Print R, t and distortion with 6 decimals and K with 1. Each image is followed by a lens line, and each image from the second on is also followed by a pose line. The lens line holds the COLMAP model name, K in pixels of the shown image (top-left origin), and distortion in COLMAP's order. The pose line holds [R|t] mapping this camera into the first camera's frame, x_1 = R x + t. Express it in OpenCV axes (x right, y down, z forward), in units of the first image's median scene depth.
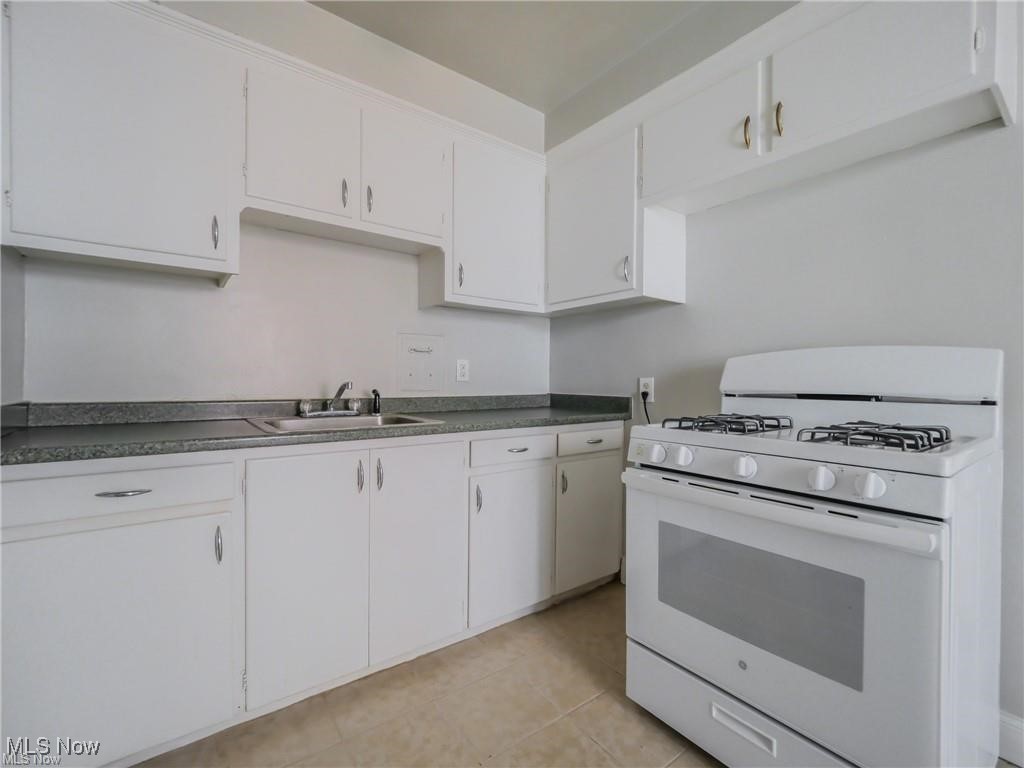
lens RADIAL K [[450.3, 0, 506.6], [0, 450.3, 385.0], [0, 0, 1]] dist [-0.008671, -0.000121]
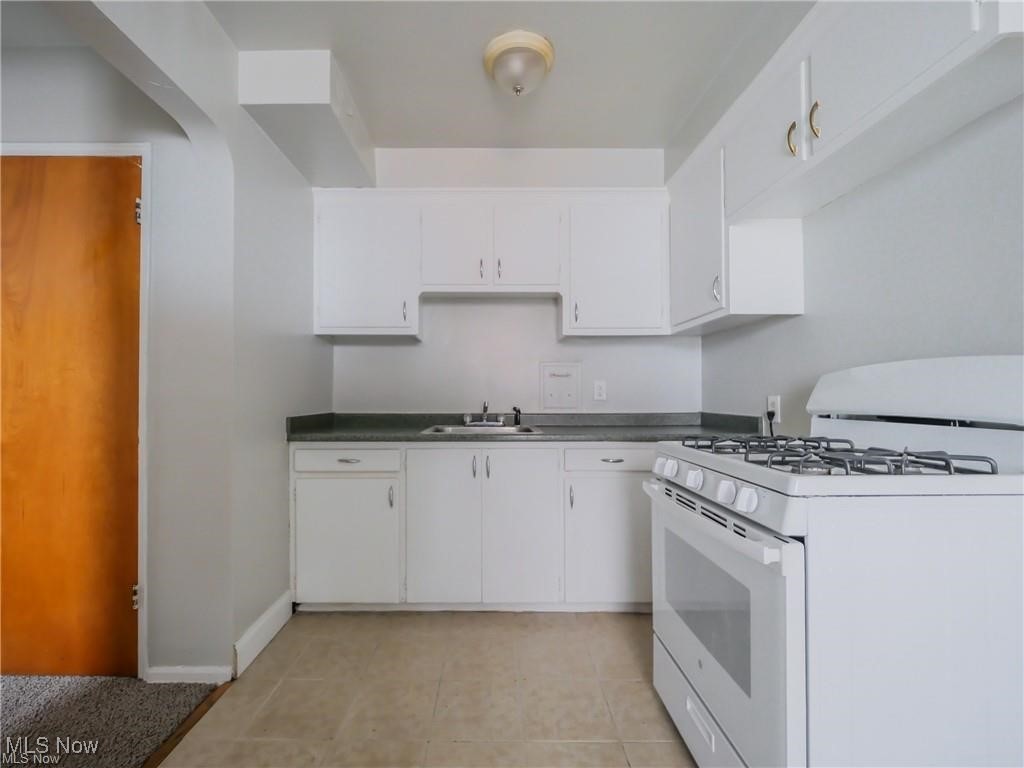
lens RADIAL K [[454.2, 0, 490.0], [0, 454.2, 393.5], [0, 0, 1]] dist [-0.001453, -0.000116]
pose [[0.802687, -0.010615, -0.596306, 0.476511], [0.000041, 0.999843, -0.017744, -0.006223], [0.596400, 0.014218, 0.802561, -0.119651]]
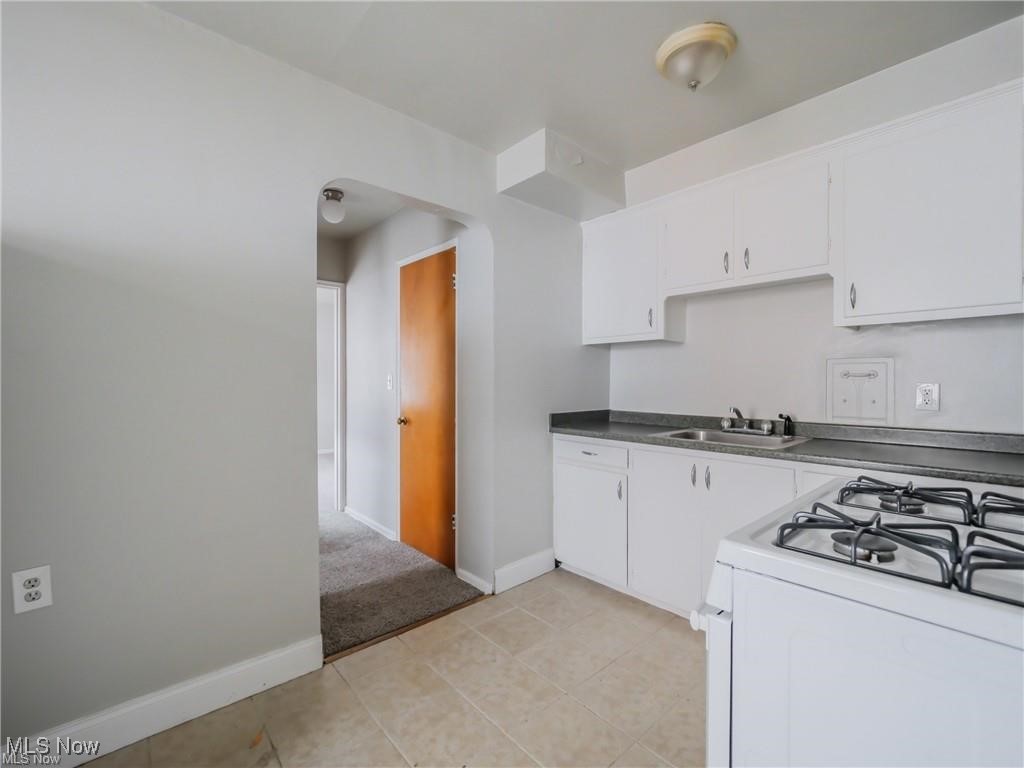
lens RADIAL K [[450.3, 0, 506.6], [0, 450.3, 385.0], [0, 0, 1]] dist [-0.008671, -0.000121]
pose [[0.087662, 0.001594, -0.996149, 0.826308], [-0.009478, 0.999955, 0.000766, -0.060877], [0.996105, 0.009374, 0.087673, 0.233764]]
